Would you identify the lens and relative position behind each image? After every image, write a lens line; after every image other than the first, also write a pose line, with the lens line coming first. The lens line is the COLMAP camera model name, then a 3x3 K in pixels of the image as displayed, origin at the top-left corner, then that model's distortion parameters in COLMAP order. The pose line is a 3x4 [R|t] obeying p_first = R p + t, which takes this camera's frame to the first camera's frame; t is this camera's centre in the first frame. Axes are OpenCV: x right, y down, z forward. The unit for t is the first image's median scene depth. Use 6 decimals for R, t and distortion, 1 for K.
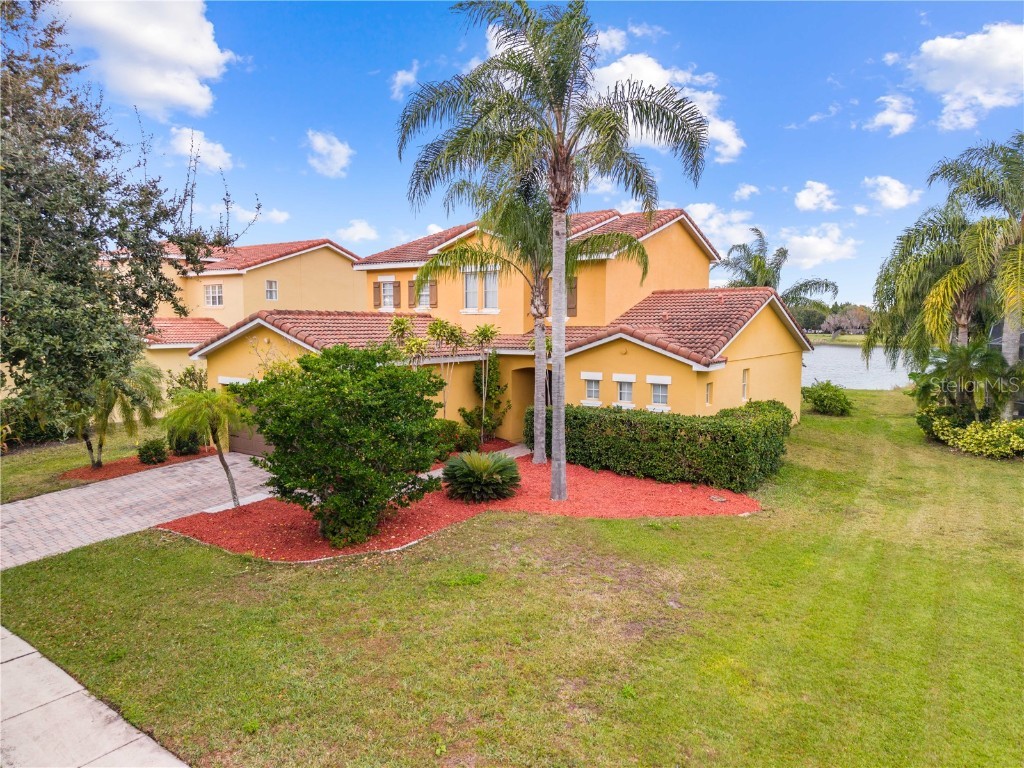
lens RADIAL K [[682.1, 0, 512.0], [0, 682.1, 384.0], [0, 0, 1]] dist [0.043242, -0.048259]
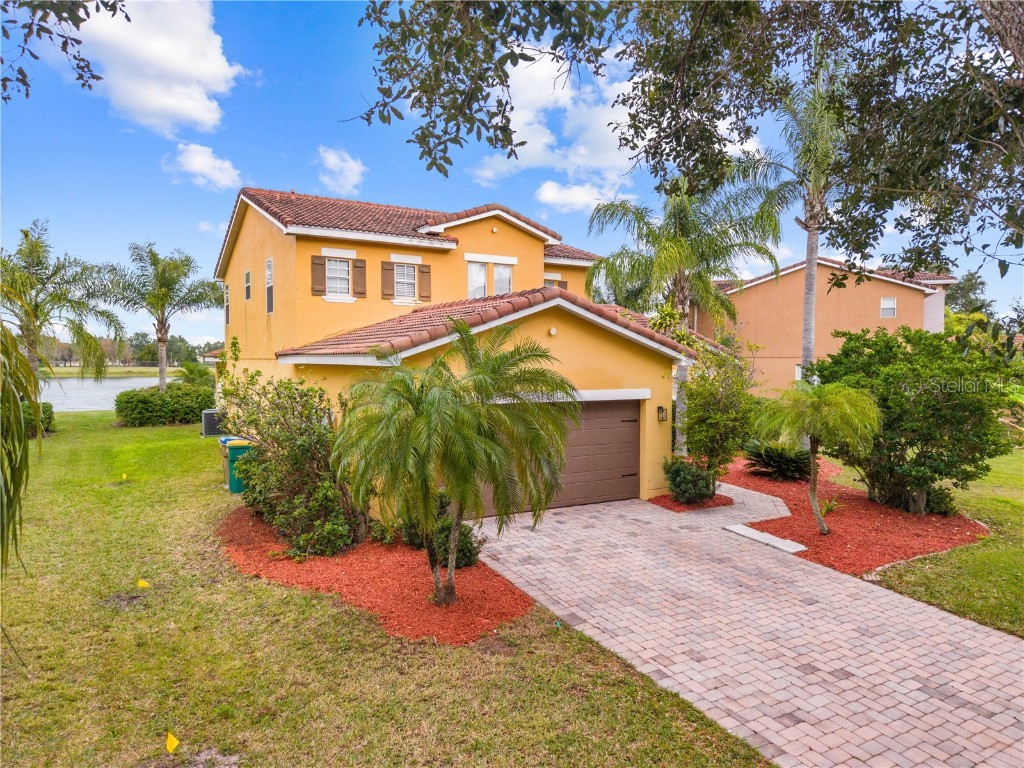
lens RADIAL K [[682.1, 0, 512.0], [0, 682.1, 384.0], [0, 0, 1]] dist [0.043242, -0.048259]
pose [[0.408188, -0.033294, 0.912291, -0.746749], [0.080838, 0.996727, 0.000206, -0.010896], [-0.909312, 0.073664, 0.409543, 0.580269]]
